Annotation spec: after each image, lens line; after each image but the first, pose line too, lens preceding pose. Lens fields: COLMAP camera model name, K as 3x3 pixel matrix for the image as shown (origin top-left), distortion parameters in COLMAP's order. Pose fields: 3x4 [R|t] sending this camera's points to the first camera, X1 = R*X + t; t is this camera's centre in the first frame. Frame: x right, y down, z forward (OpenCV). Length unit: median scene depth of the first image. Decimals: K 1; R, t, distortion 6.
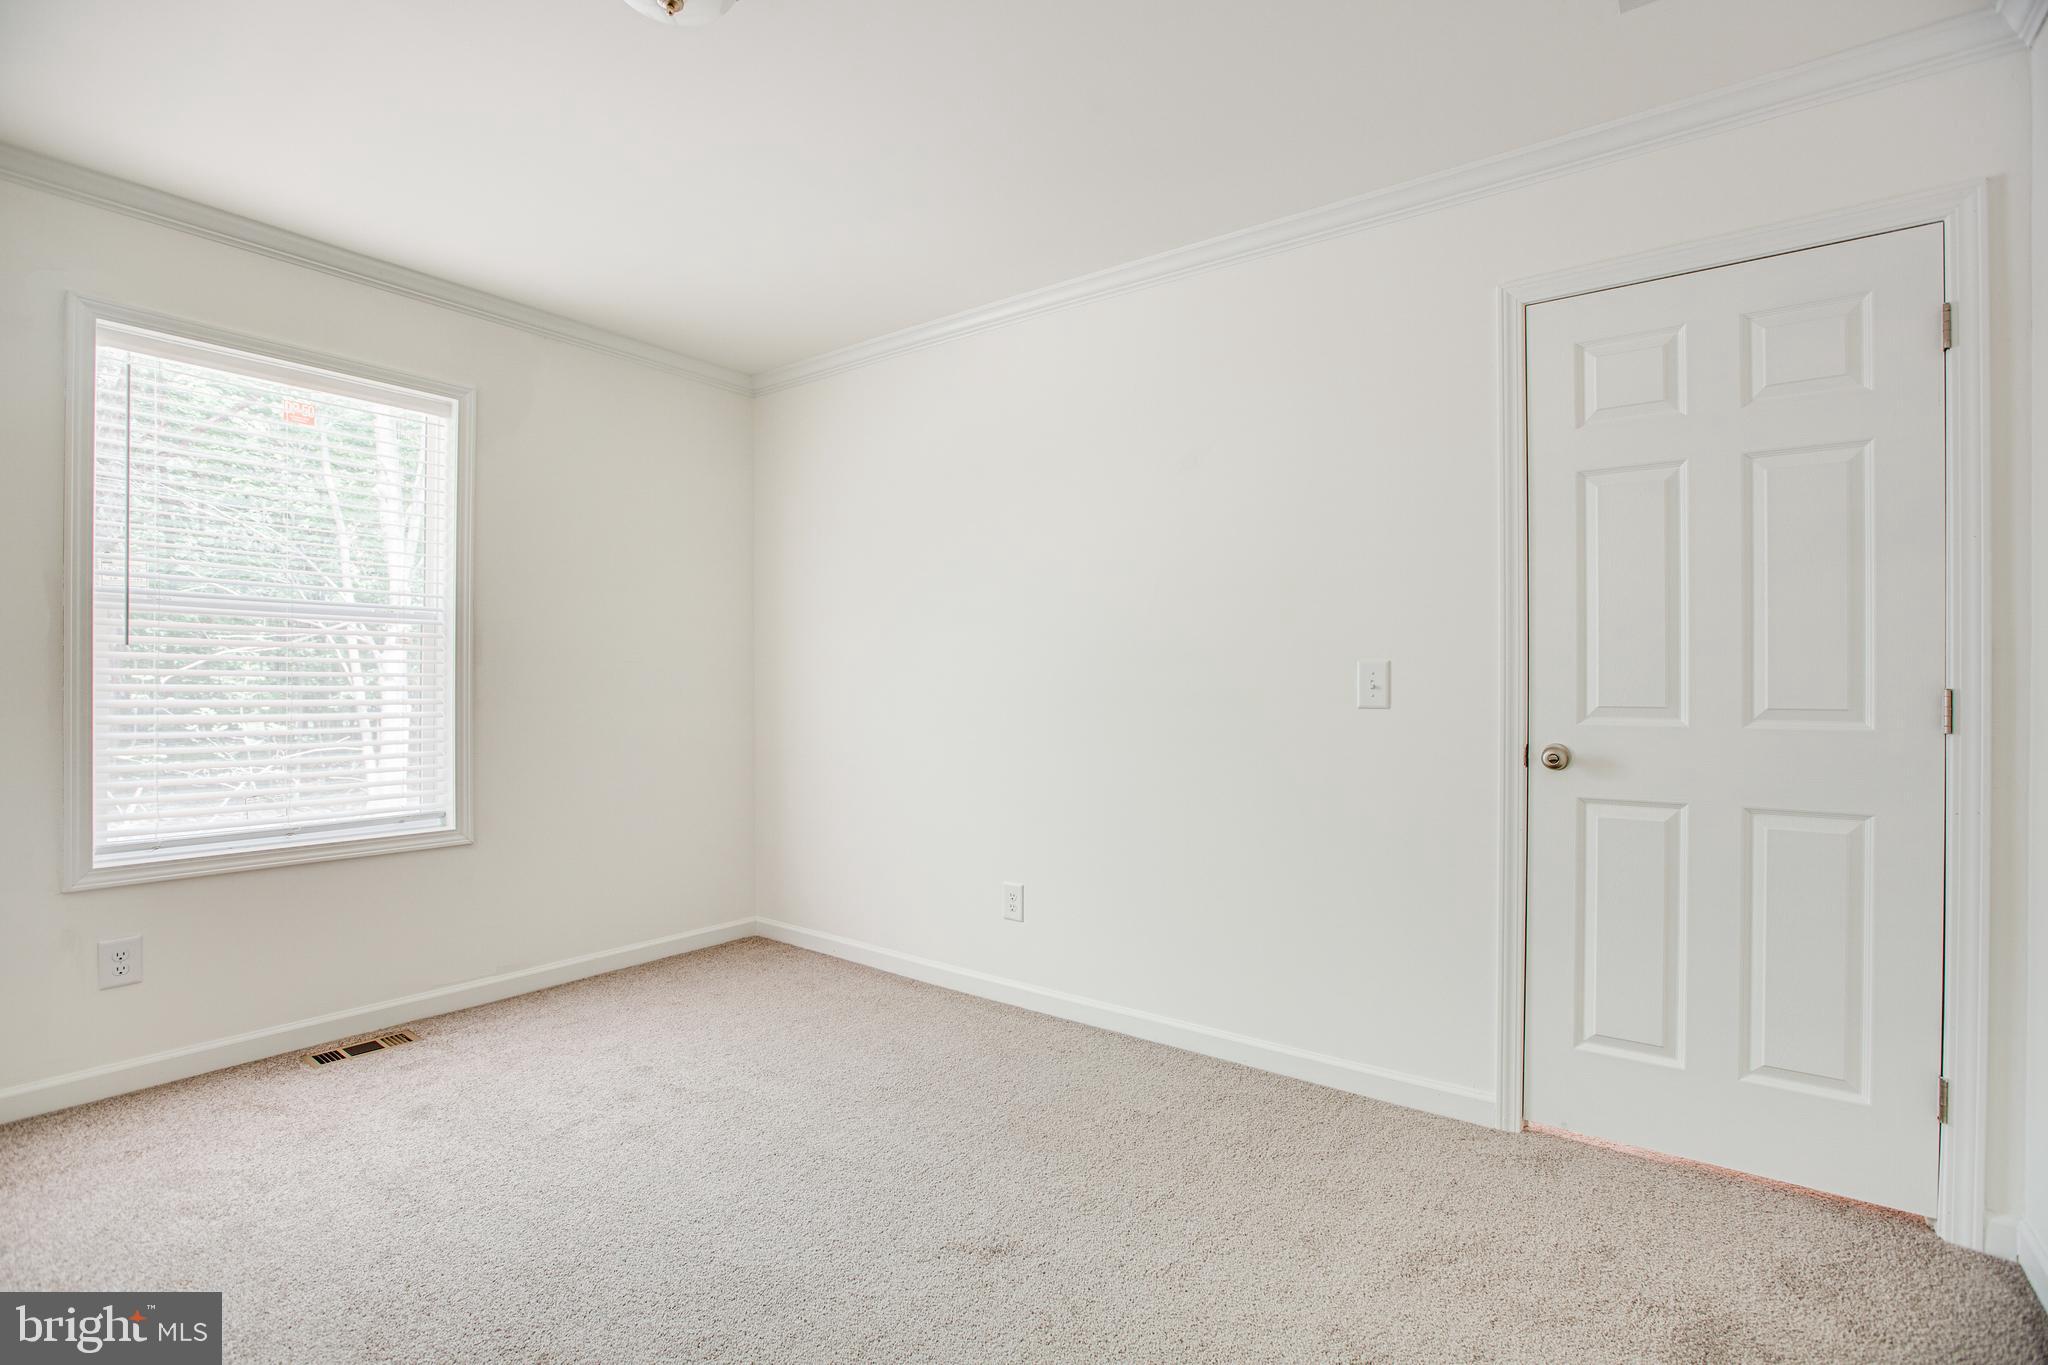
lens RADIAL K [[937.2, 0, 1020.5], [0, 937.2, 690.7], [0, 0, 1]] dist [-0.019777, 0.005608]
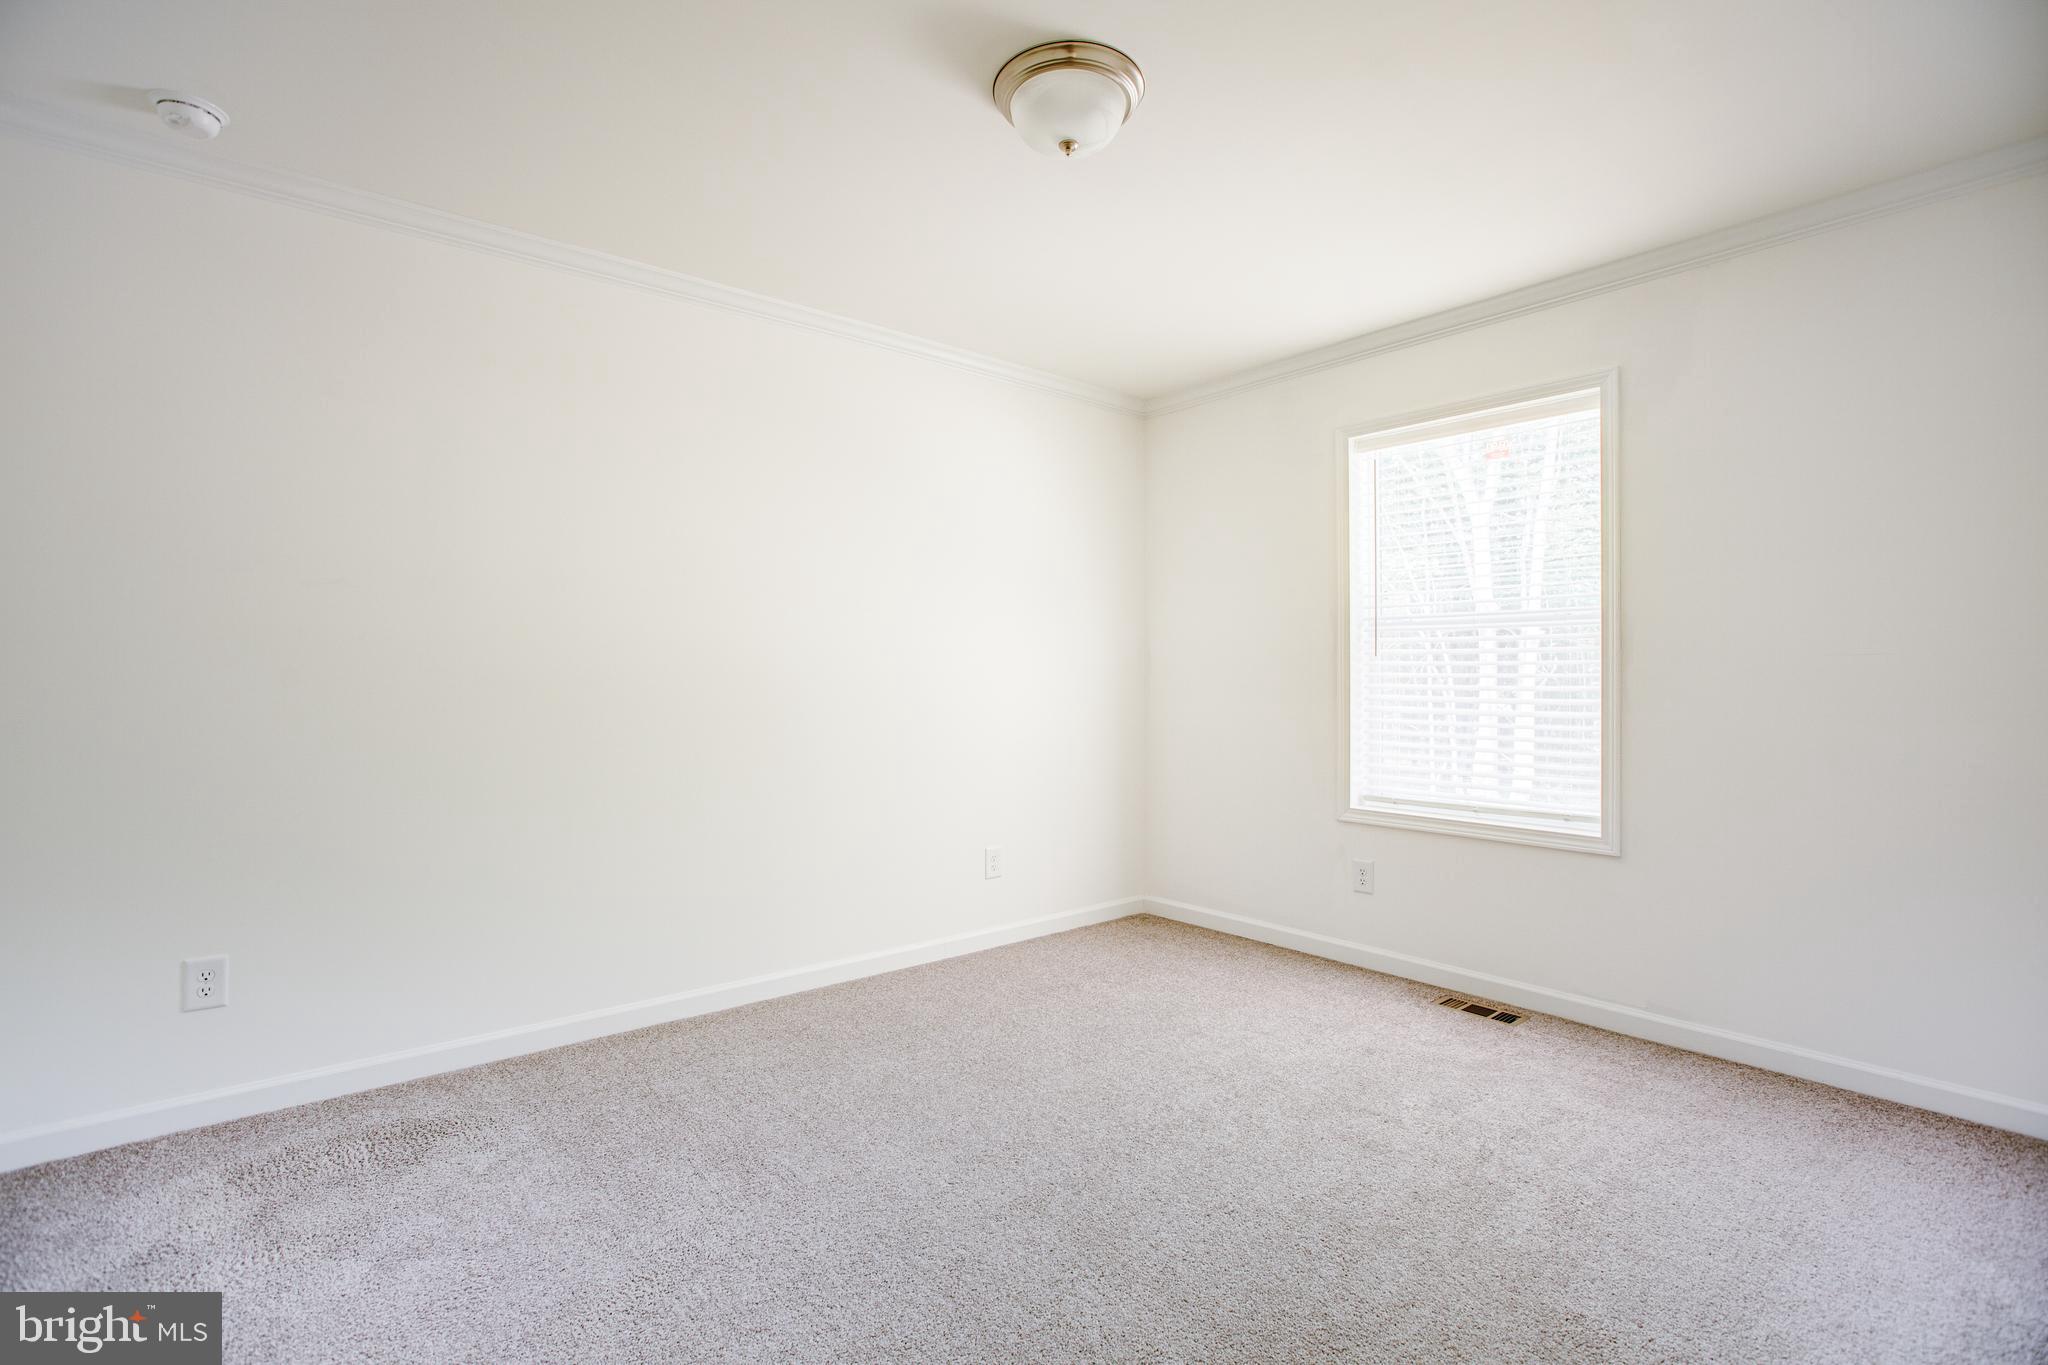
lens RADIAL K [[975.3, 0, 1037.1], [0, 975.3, 691.9], [0, 0, 1]] dist [-0.000130, 0.000828]
pose [[-0.221845, 0.006583, -0.975060, 0.535247], [-0.012607, 0.999874, 0.009619, -0.002282], [0.975000, 0.014426, -0.221734, 0.713054]]
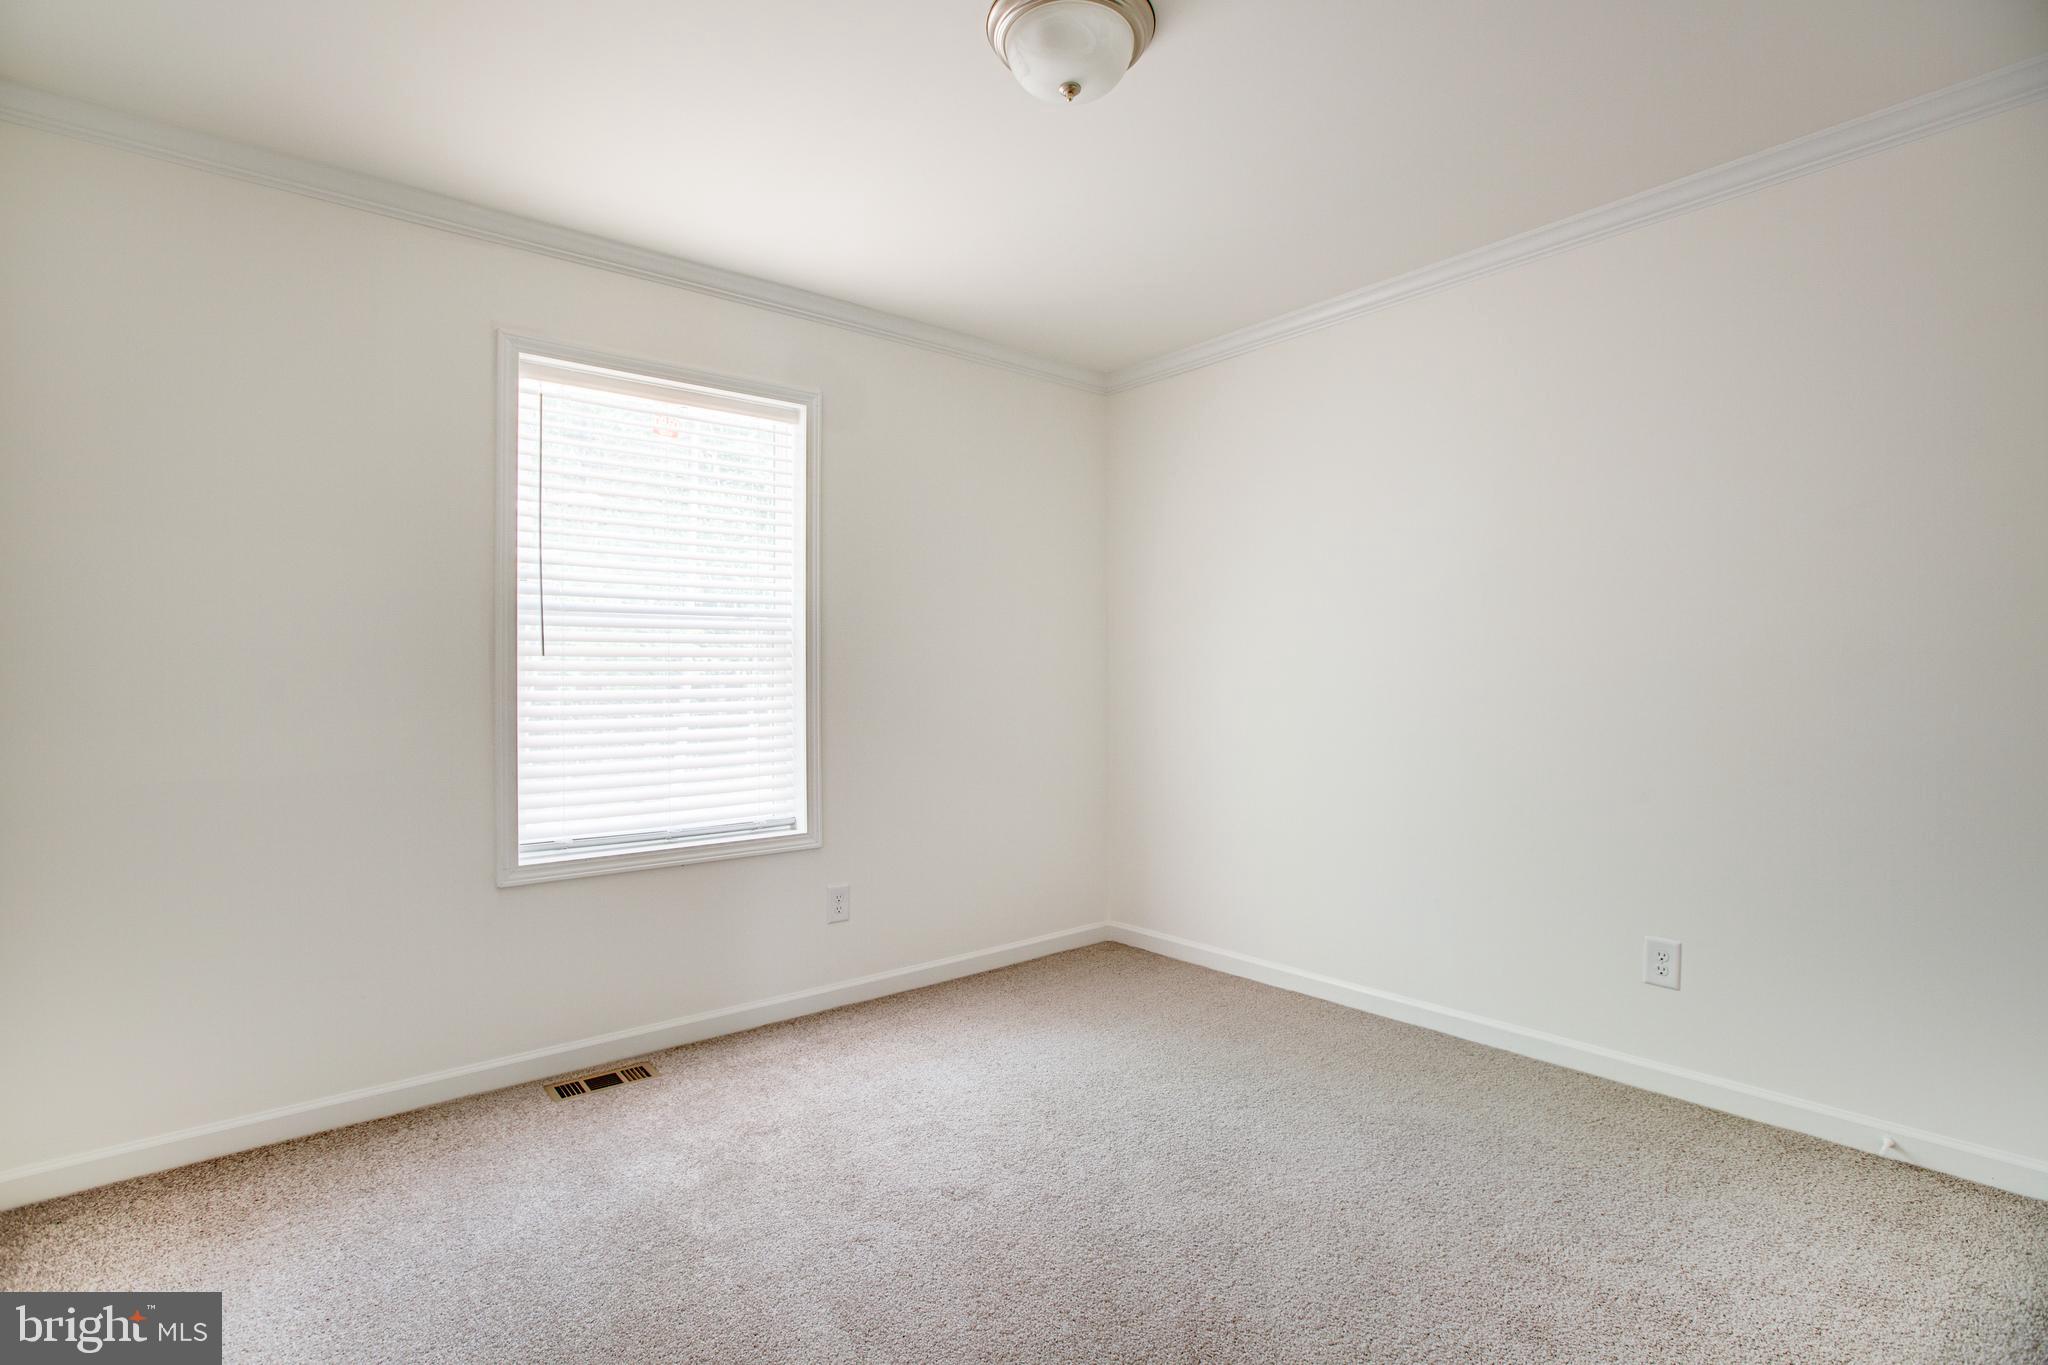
lens RADIAL K [[1169.3, 0, 1066.1], [0, 1169.3, 673.6], [0, 0, 1]] dist [0.004439, 0.000258]
pose [[0.990821, -0.013155, -0.134538, -0.170887], [0.010993, 0.999798, -0.016799, 0.000807], [0.134732, 0.015166, 0.990766, -0.230303]]
